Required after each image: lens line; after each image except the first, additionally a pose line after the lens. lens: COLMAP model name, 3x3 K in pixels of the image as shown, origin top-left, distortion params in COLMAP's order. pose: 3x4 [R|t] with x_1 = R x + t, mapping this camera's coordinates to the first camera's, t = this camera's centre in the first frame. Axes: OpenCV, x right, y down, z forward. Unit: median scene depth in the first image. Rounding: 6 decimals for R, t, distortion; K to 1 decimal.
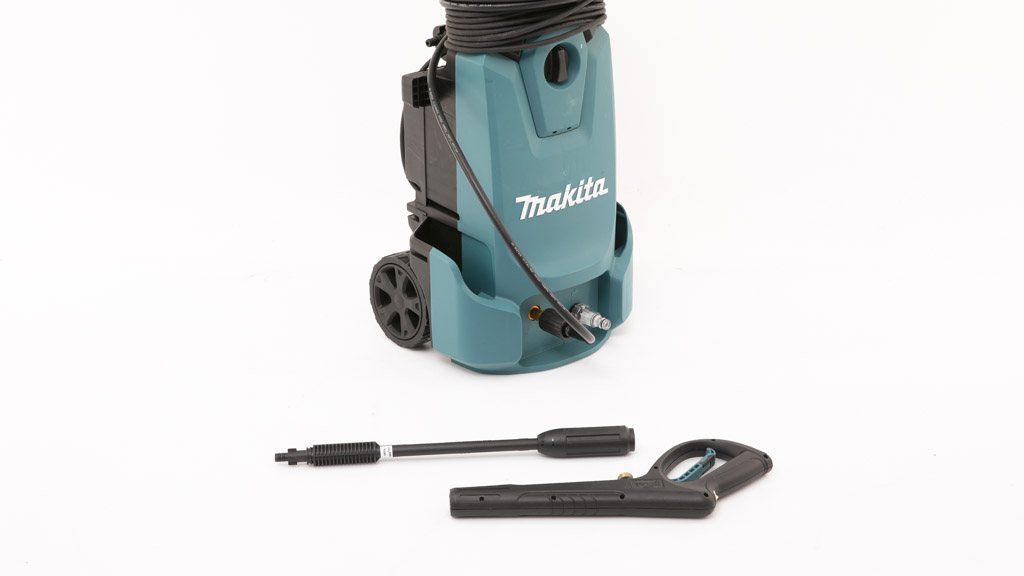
lens RADIAL K [[1989.8, 0, 510.2], [0, 1989.8, 235.0], [0, 0, 1]] dist [0.216380, 0.031339]
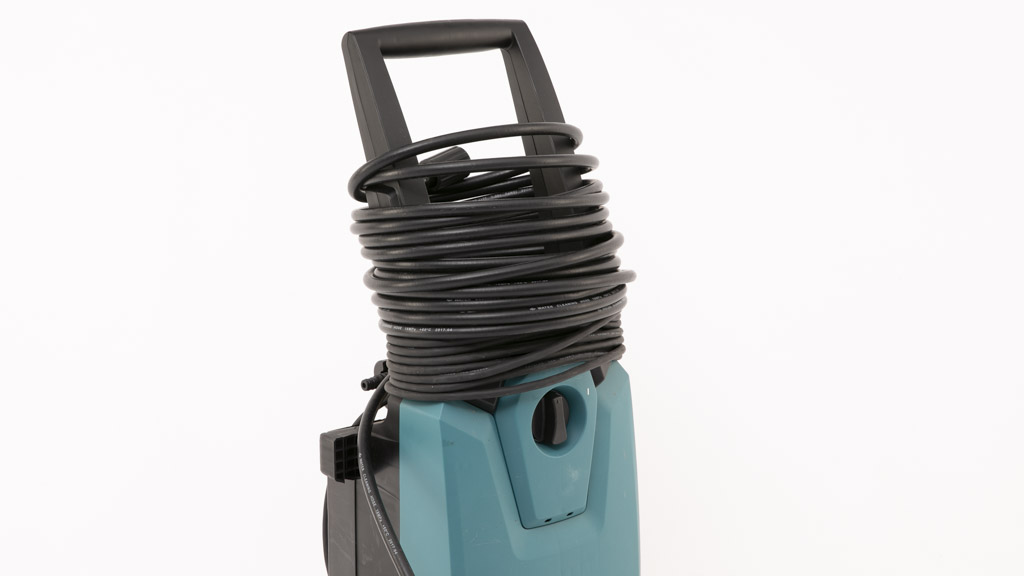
lens RADIAL K [[1989.8, 0, 510.2], [0, 1989.8, 235.0], [0, 0, 1]] dist [0.216380, 0.031339]
pose [[0.999938, 0.006955, -0.008751, 0.014988], [-0.008333, 0.985606, -0.168854, -0.032913], [0.007451, 0.168917, 0.985602, 0.327718]]
